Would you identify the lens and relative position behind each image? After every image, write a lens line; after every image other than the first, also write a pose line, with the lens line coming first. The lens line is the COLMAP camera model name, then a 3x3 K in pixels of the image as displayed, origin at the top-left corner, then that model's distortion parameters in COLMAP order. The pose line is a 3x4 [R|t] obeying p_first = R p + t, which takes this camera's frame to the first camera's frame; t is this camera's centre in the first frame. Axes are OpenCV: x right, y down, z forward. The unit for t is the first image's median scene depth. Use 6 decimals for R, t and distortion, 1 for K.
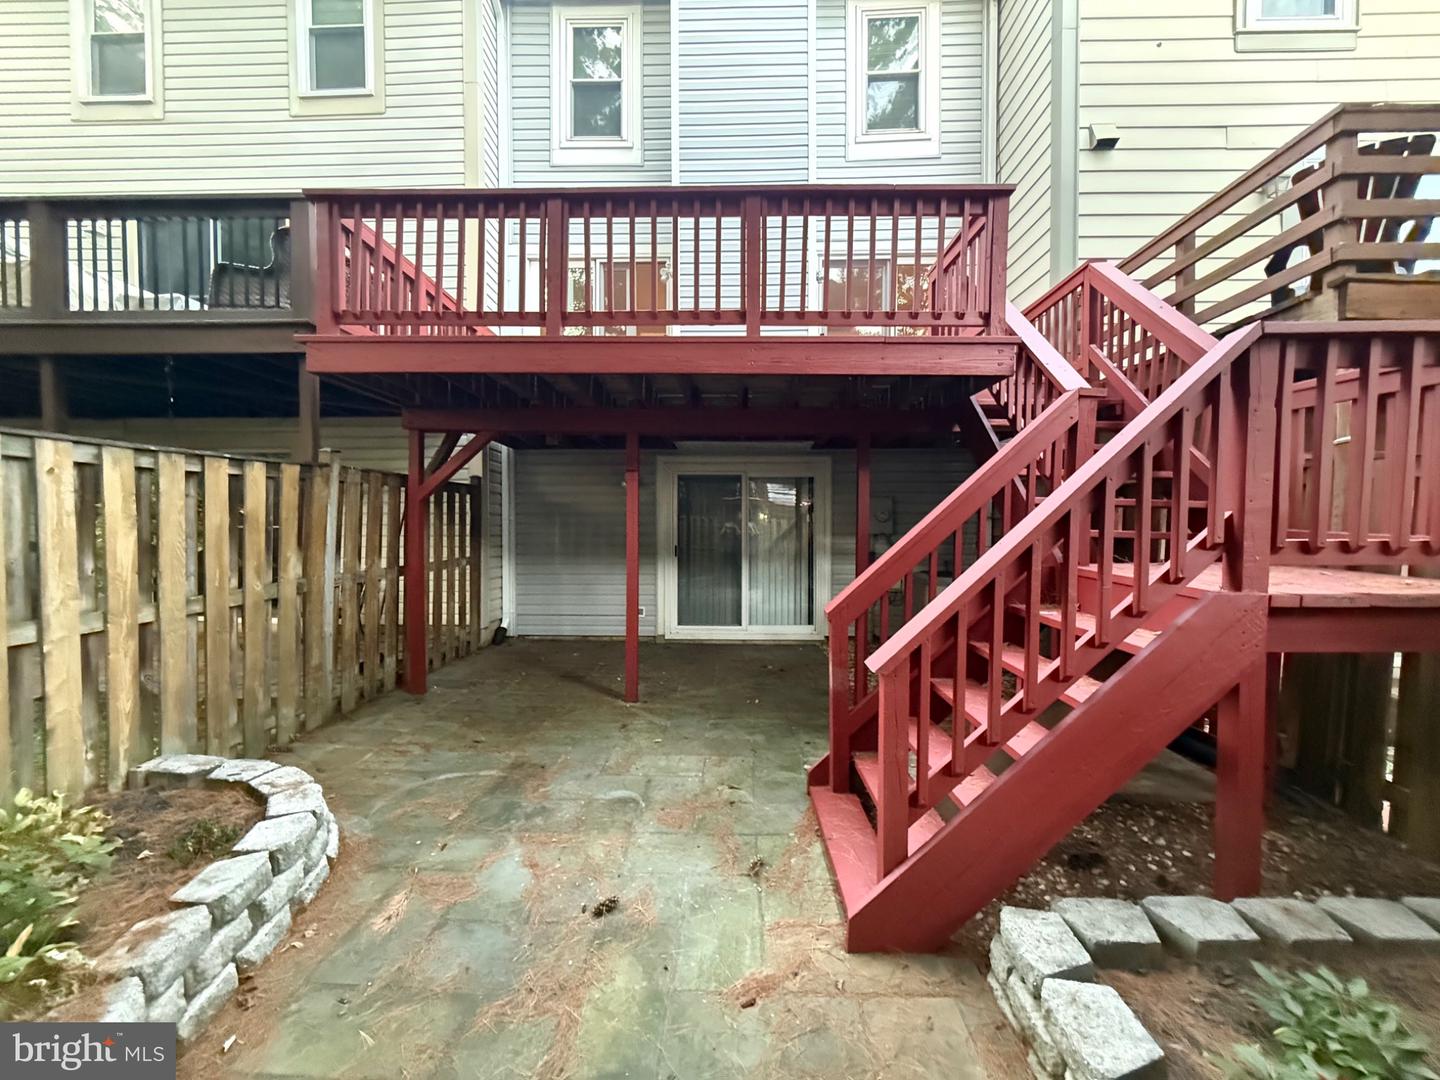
lens RADIAL K [[576.7, 0, 721.8], [0, 576.7, 536.8], [0, 0, 1]] dist [-0.000343, 0.000050]
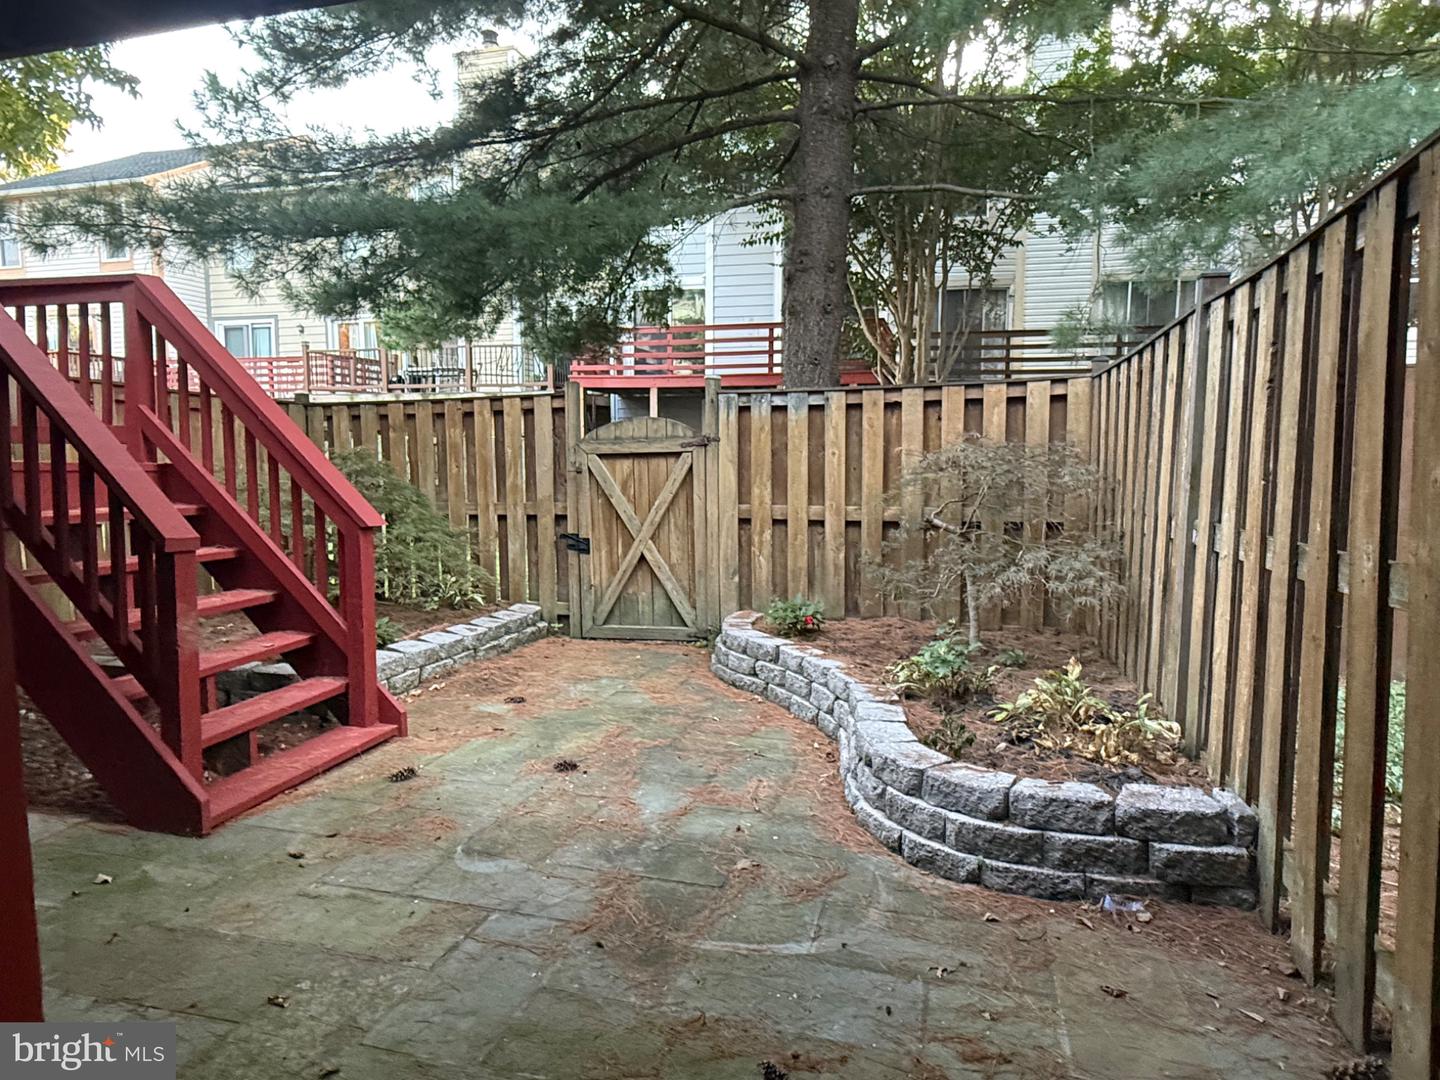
lens RADIAL K [[851.8, 0, 720.0], [0, 851.8, 540.0], [0, 0, 1]] dist [-0.003251, -0.000508]
pose [[-0.973391, -0.026560, 0.227606, -0.692063], [0.006554, 0.989627, 0.143512, -0.003302], [-0.229056, 0.141185, -0.963120, 2.000927]]
